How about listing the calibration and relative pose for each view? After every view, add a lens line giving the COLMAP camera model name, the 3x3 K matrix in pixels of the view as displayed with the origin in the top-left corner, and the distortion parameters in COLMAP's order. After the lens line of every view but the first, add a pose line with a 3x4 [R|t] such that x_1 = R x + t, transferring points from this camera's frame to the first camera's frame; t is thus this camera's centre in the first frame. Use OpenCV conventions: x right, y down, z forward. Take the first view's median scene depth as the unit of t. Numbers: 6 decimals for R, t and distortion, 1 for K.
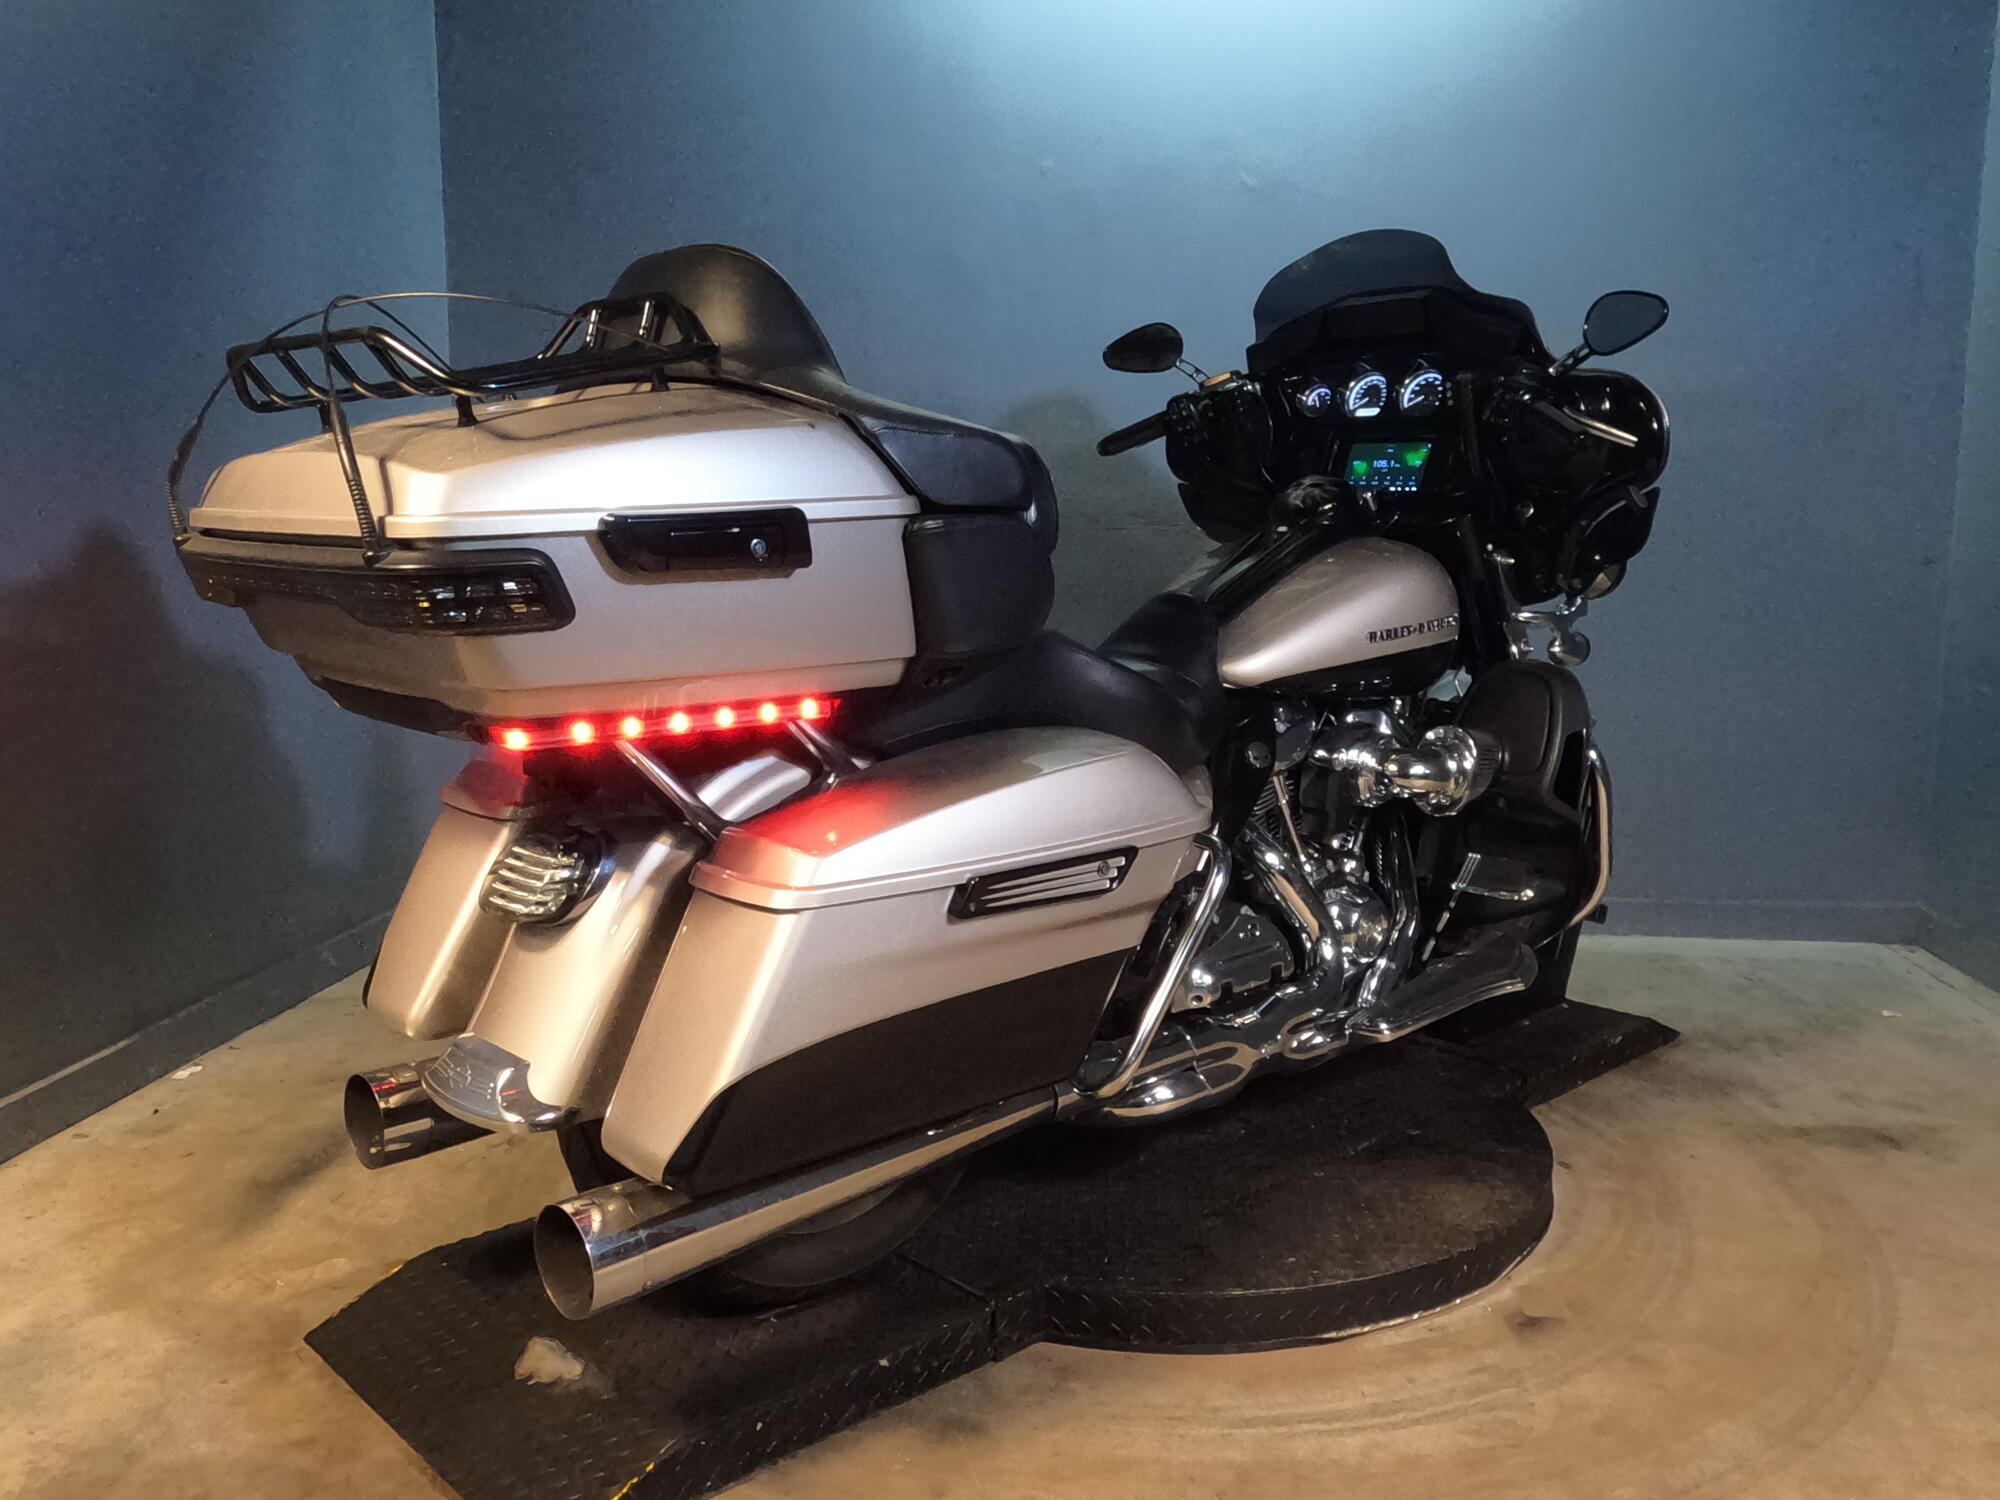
lens RADIAL K [[1640.7, 0, 1000.0], [0, 1640.7, 750.0], [0, 0, 1]] dist [0.003380, 0.003131]
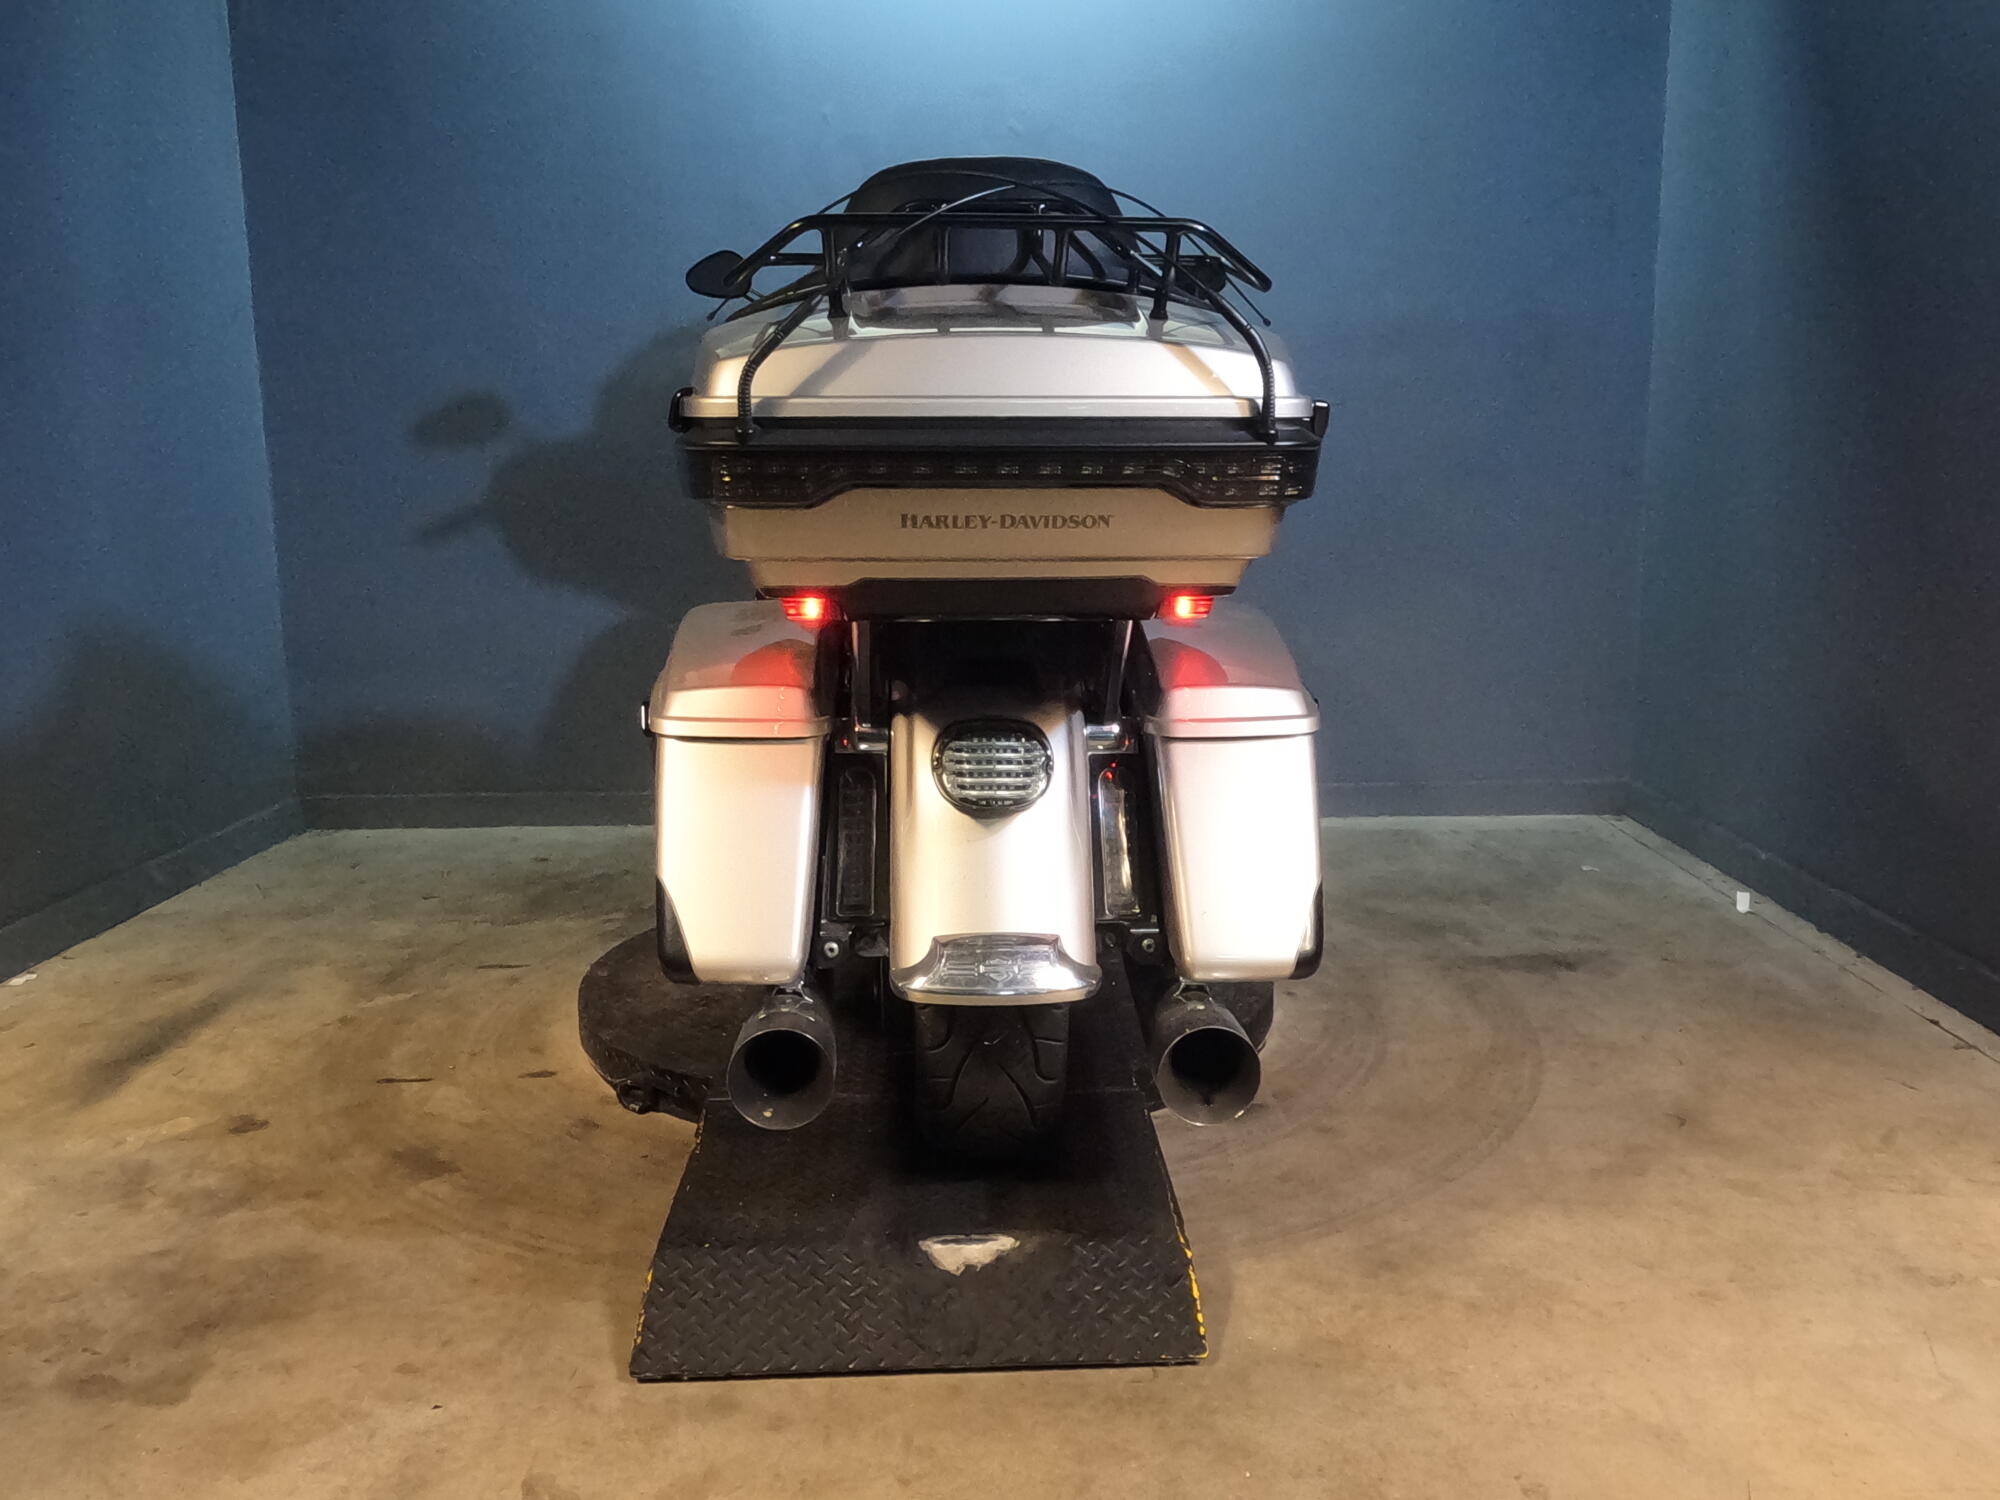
lens RADIAL K [[1640.7, 0, 1000.0], [0, 1640.7, 750.0], [0, 0, 1]] dist [0.003380, 0.003131]
pose [[0.994949, -0.032478, 0.094983, 0.043981], [0.029577, 0.999057, 0.031793, 0.044851], [-0.095926, -0.028823, 0.994971, -0.138200]]
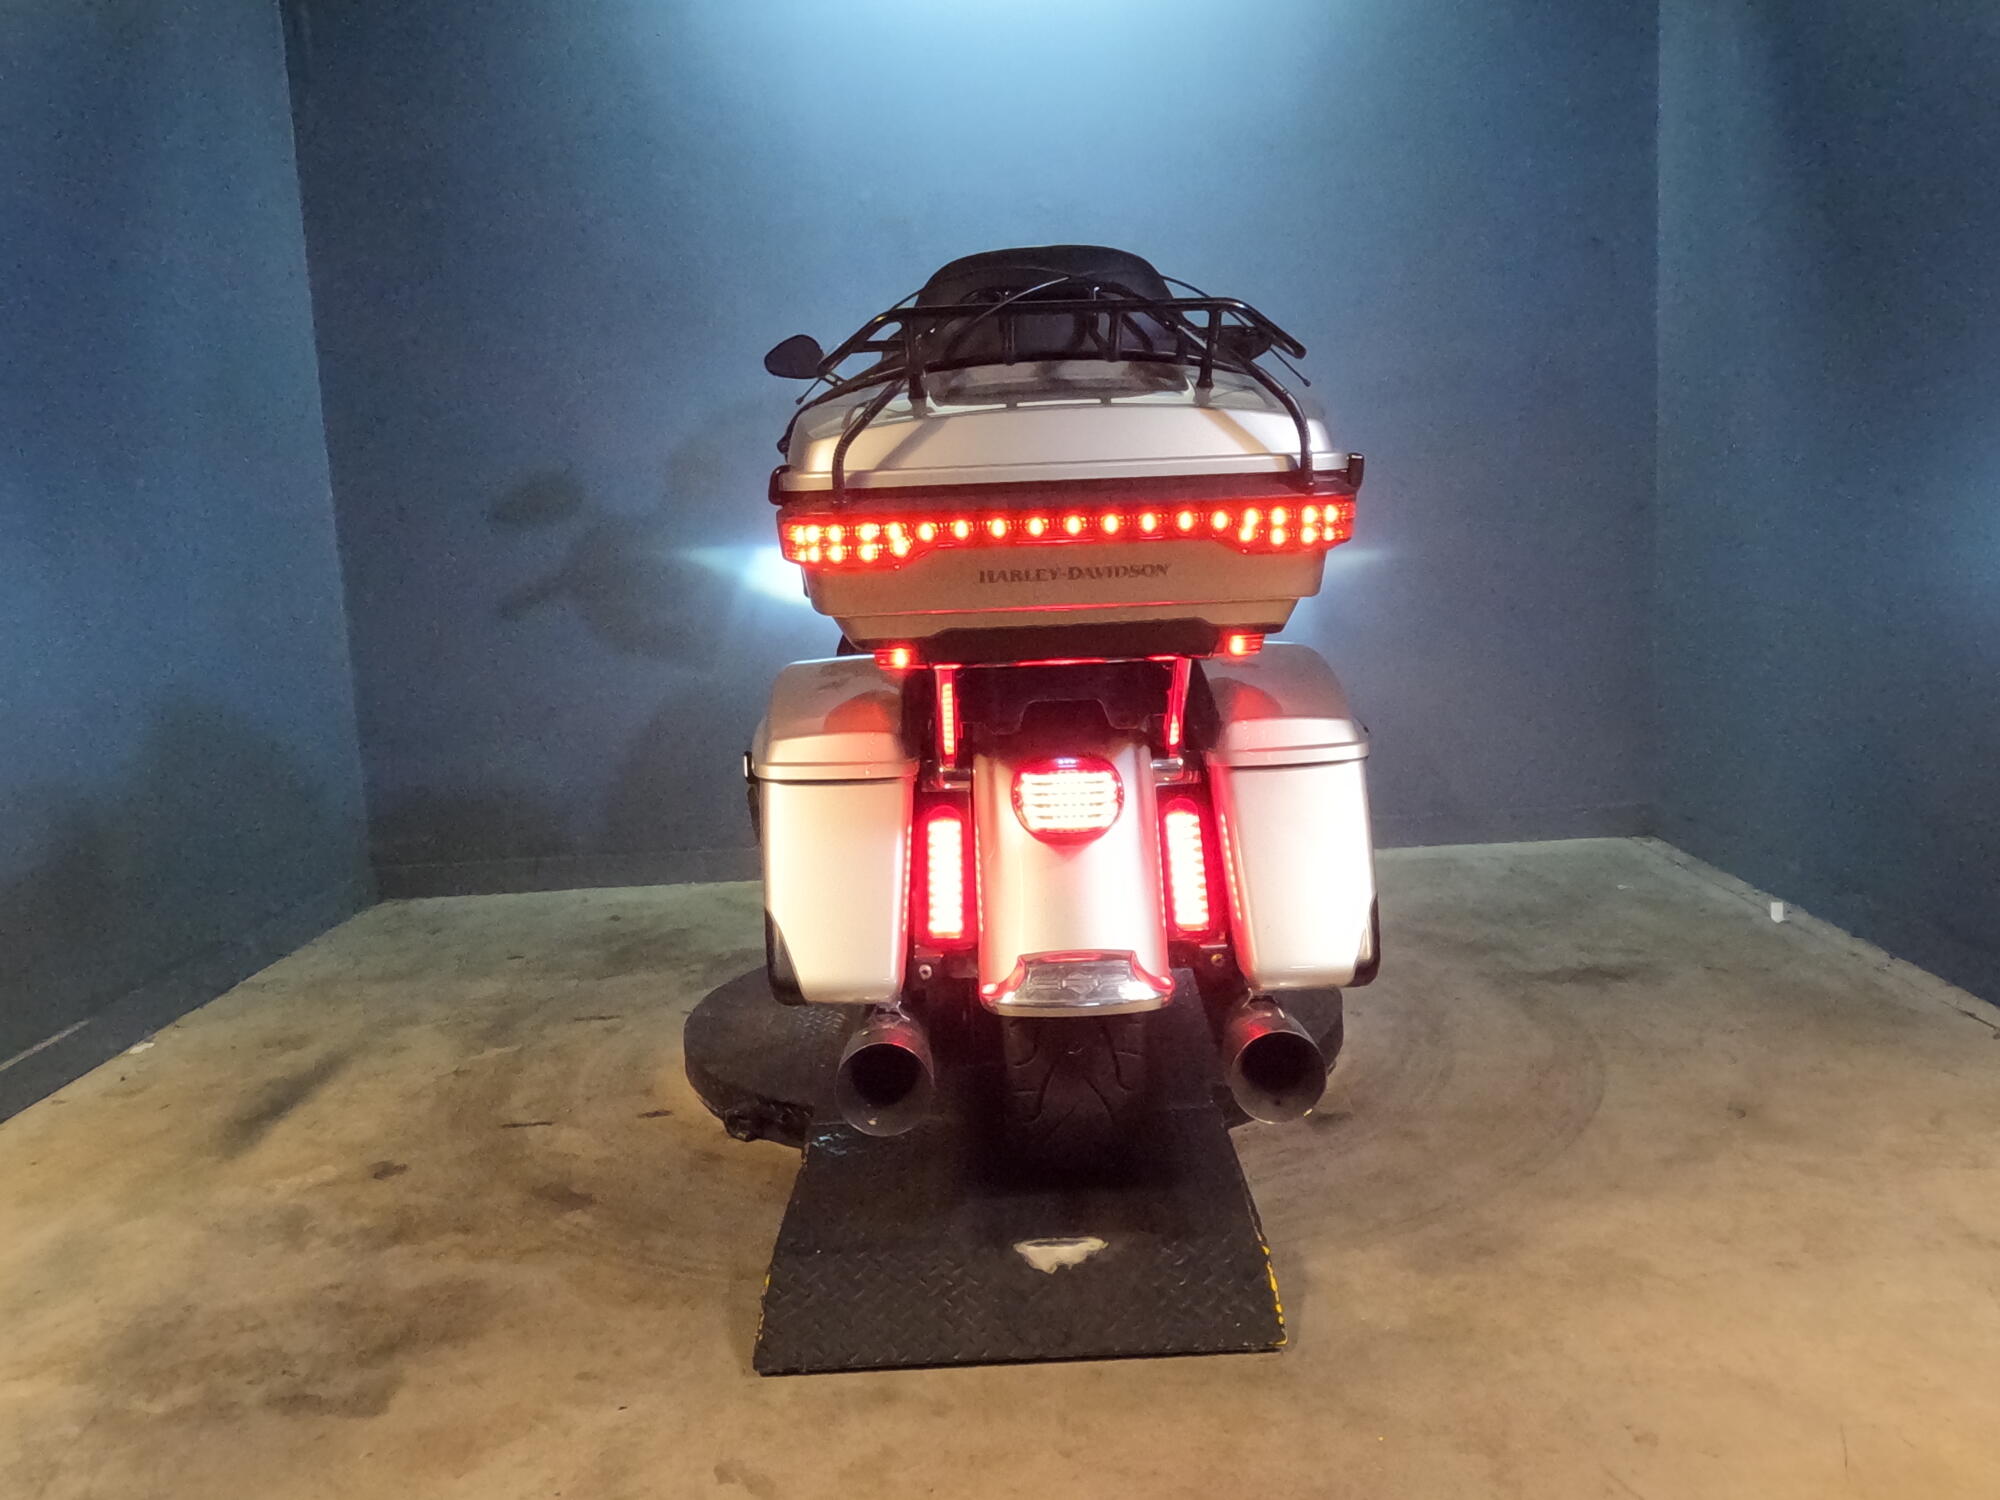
lens RADIAL K [[1647.8, 0, 1001.2], [0, 1647.8, 690.5], [0, 0, 1]] dist [0.006624, 0.004253]
pose [[0.993006, -0.063616, 0.099462, -0.023290], [0.067819, 0.996917, -0.039464, 0.052651], [-0.096644, 0.045933, 0.994259, -0.221544]]
